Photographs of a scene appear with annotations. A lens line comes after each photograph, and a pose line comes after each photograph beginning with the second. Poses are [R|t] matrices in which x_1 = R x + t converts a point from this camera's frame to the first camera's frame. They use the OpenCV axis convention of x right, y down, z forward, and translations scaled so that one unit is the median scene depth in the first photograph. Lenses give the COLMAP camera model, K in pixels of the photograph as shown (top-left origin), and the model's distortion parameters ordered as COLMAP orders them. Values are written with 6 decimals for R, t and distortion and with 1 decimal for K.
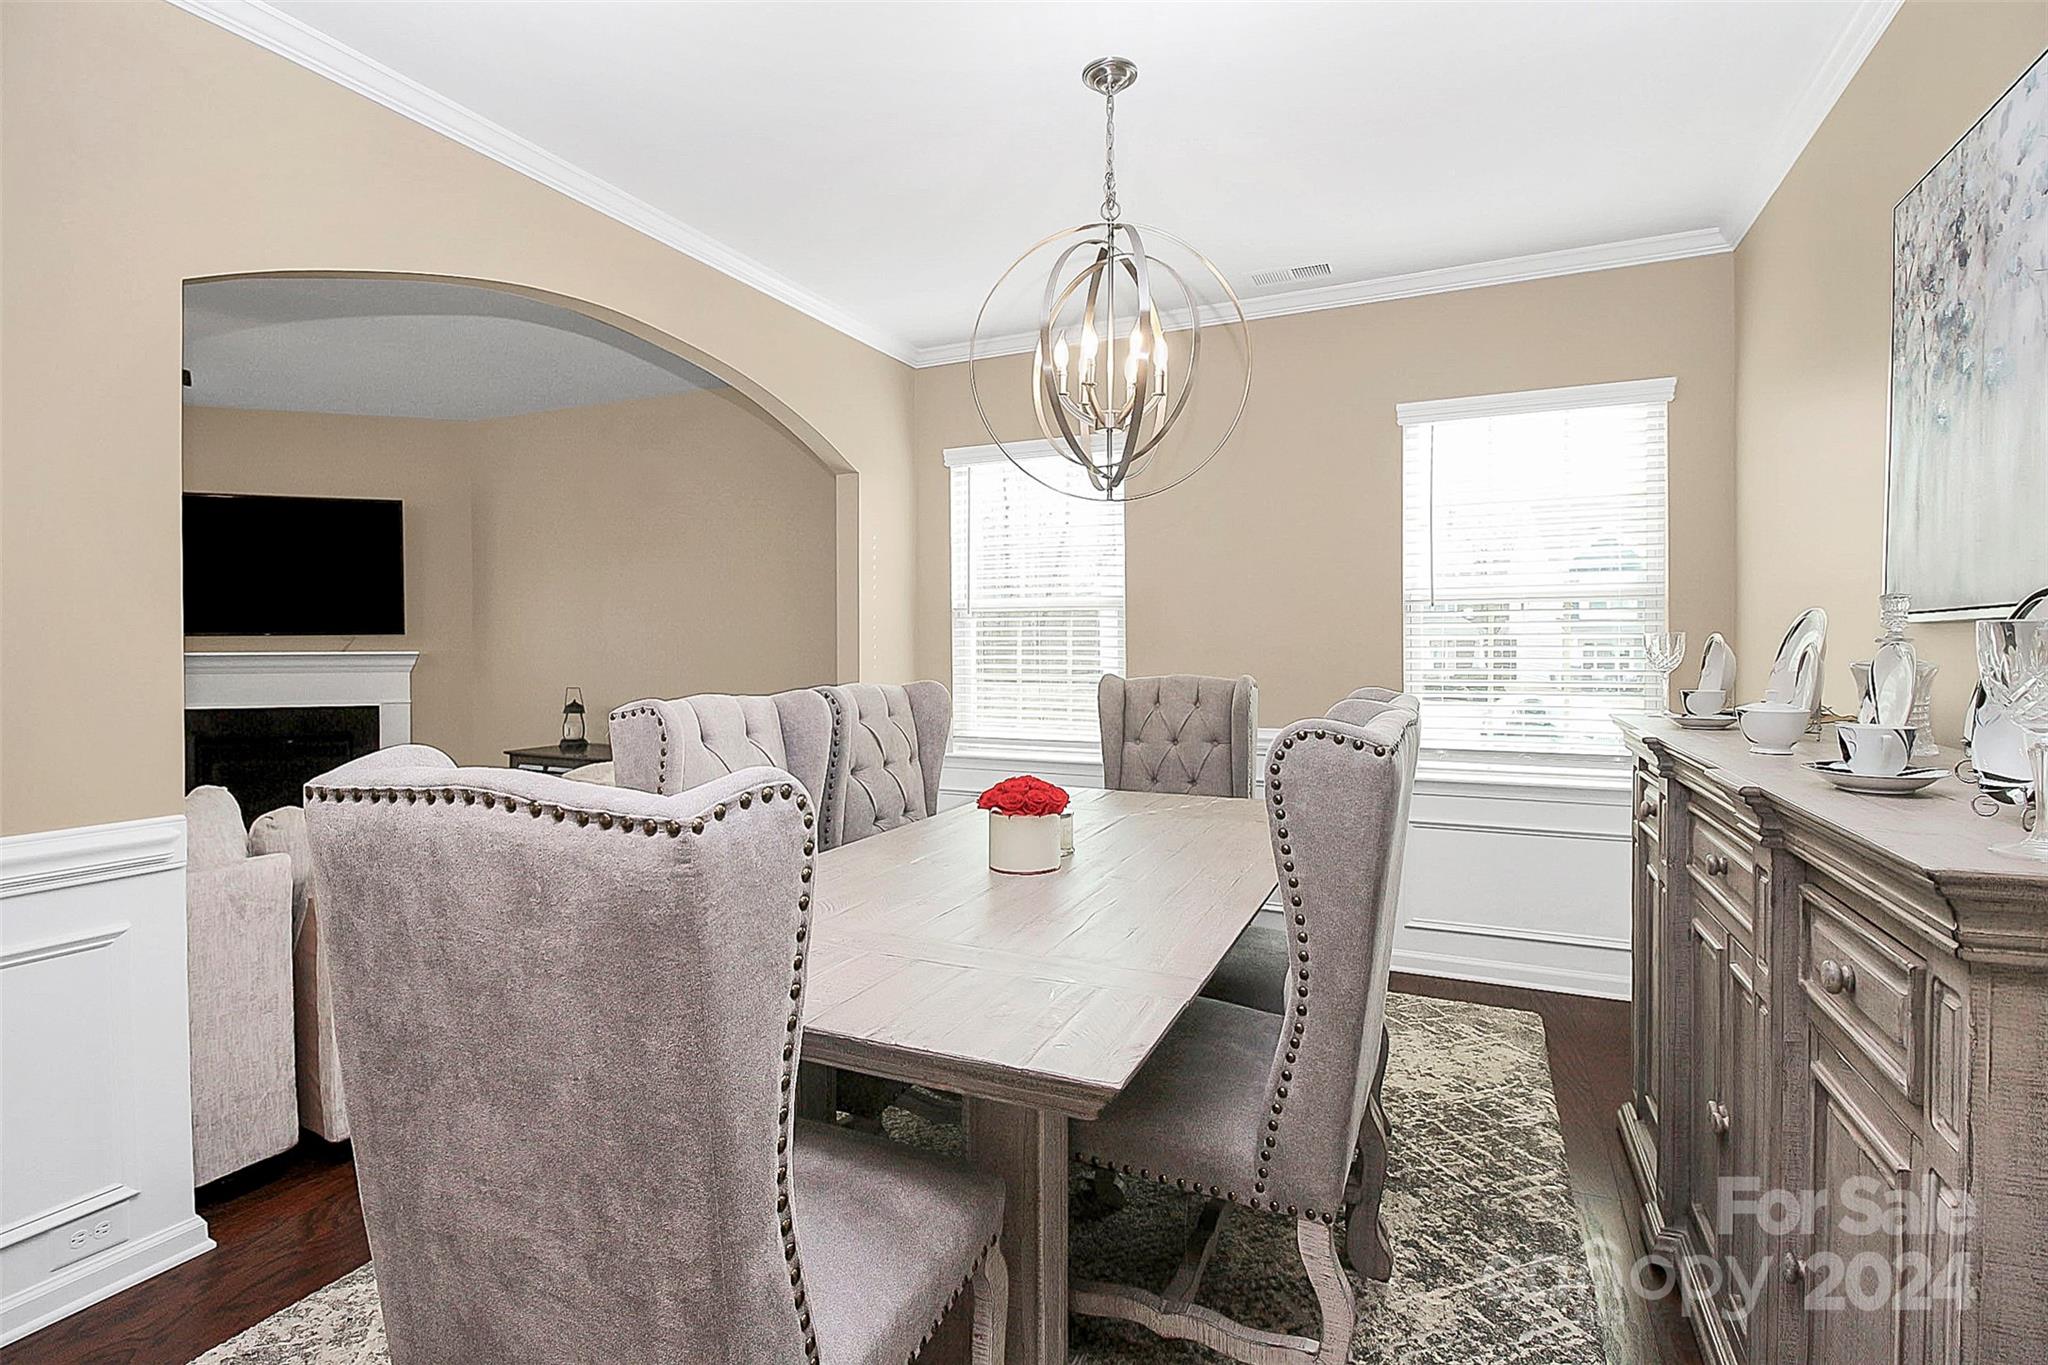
lens RADIAL K [[973.7, 0, 1022.8], [0, 973.7, 654.5], [0, 0, 1]] dist [-0.001069, -0.000376]
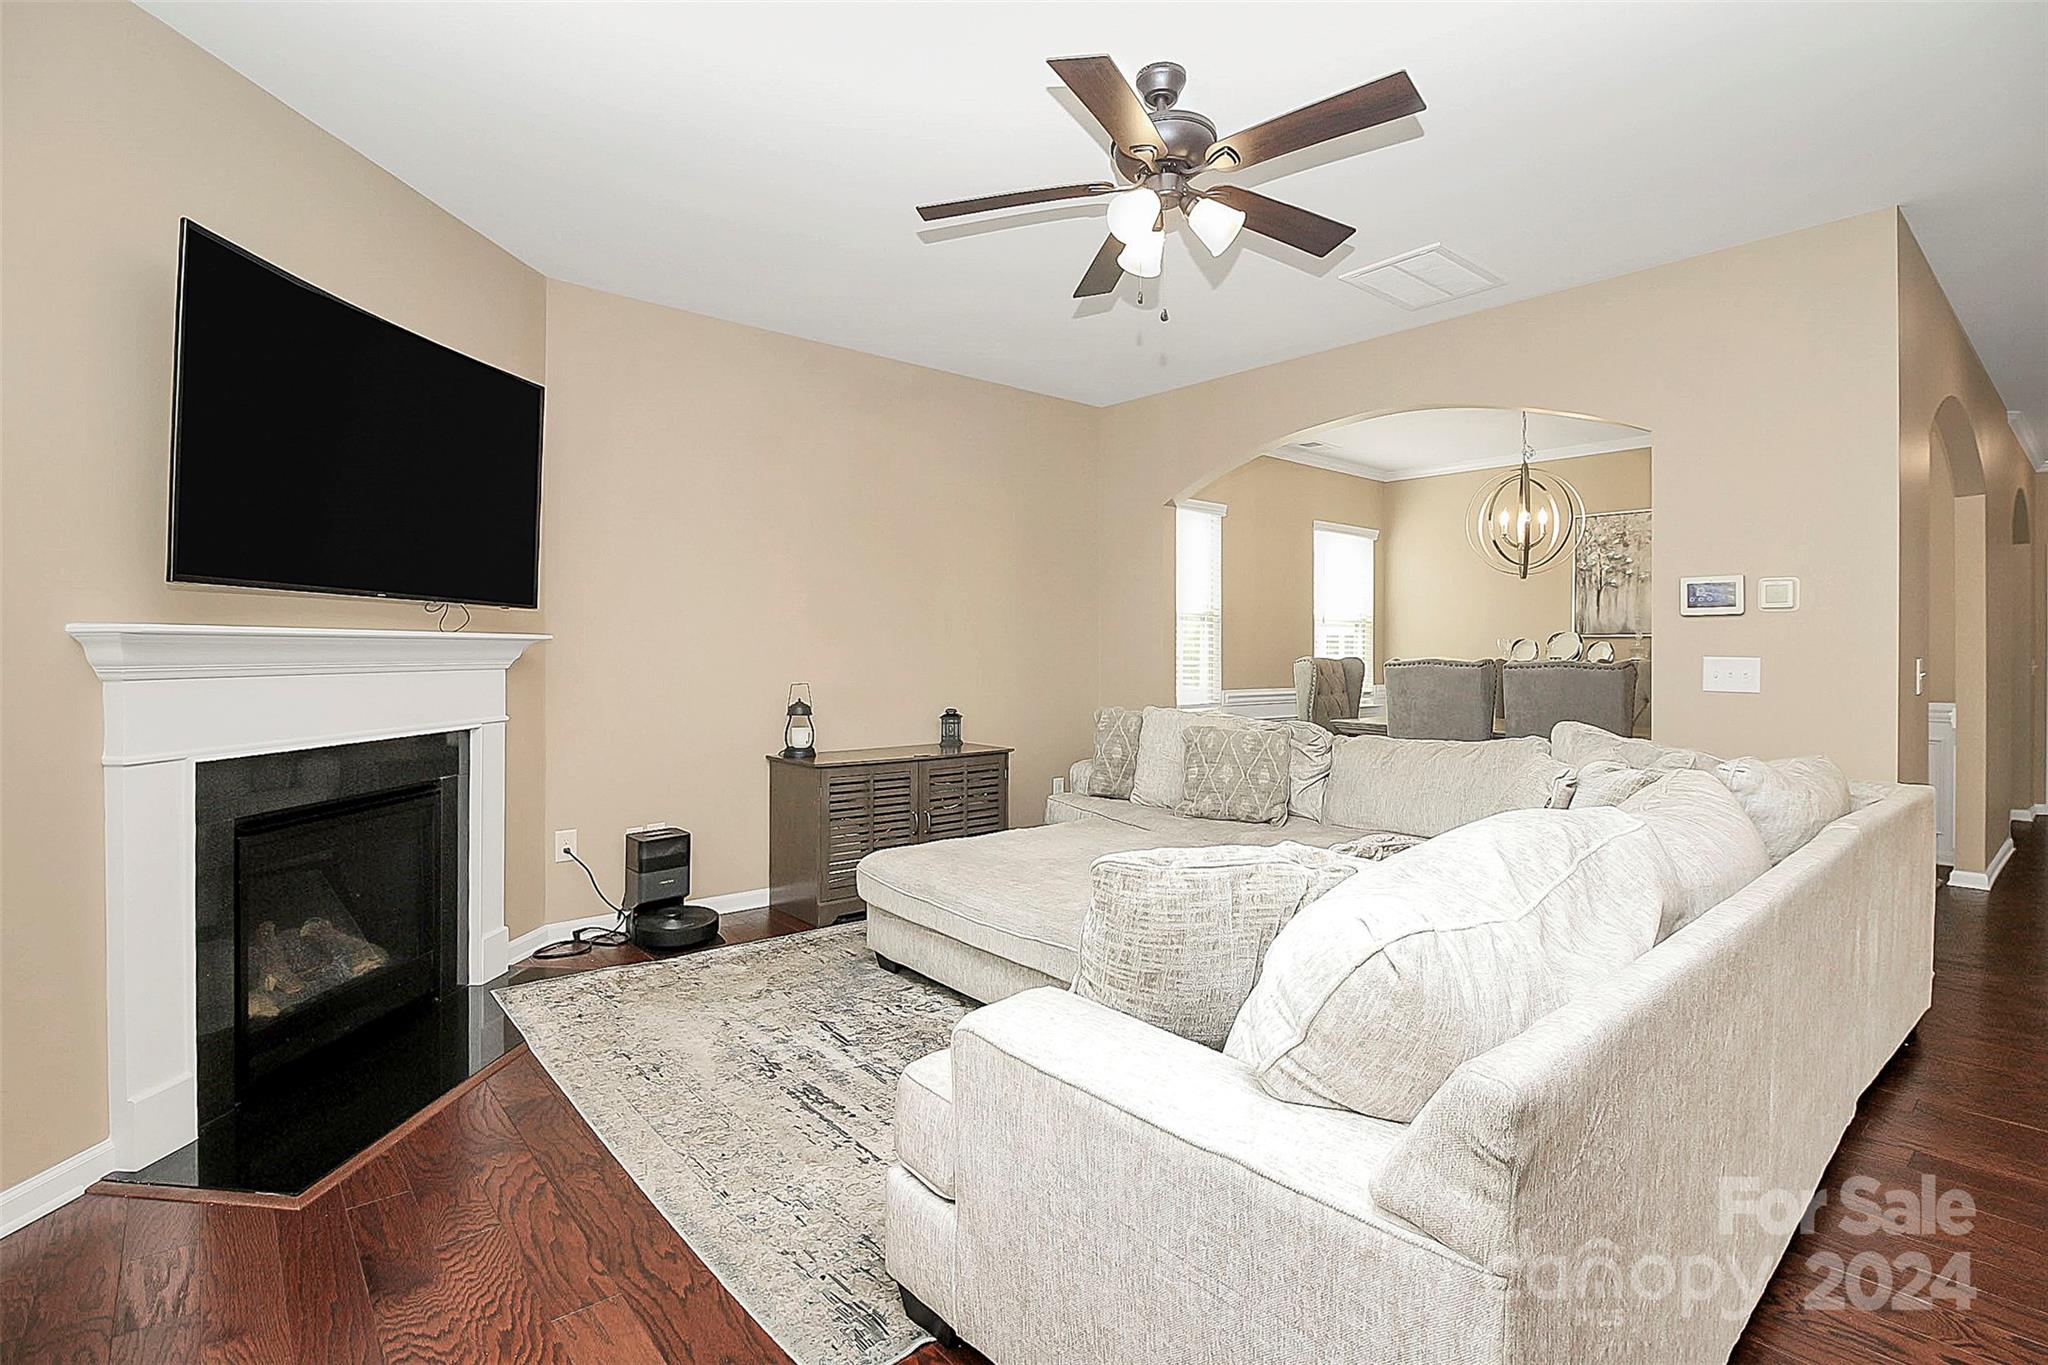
lens RADIAL K [[973.7, 0, 1022.8], [0, 973.7, 654.5], [0, 0, 1]] dist [-0.001069, -0.000376]
pose [[0.418708, 0.002414, 0.908118, -1.116185], [-0.000976, 0.999997, -0.002209, 0.011002], [-0.908120, 0.000039, 0.418709, 0.494311]]
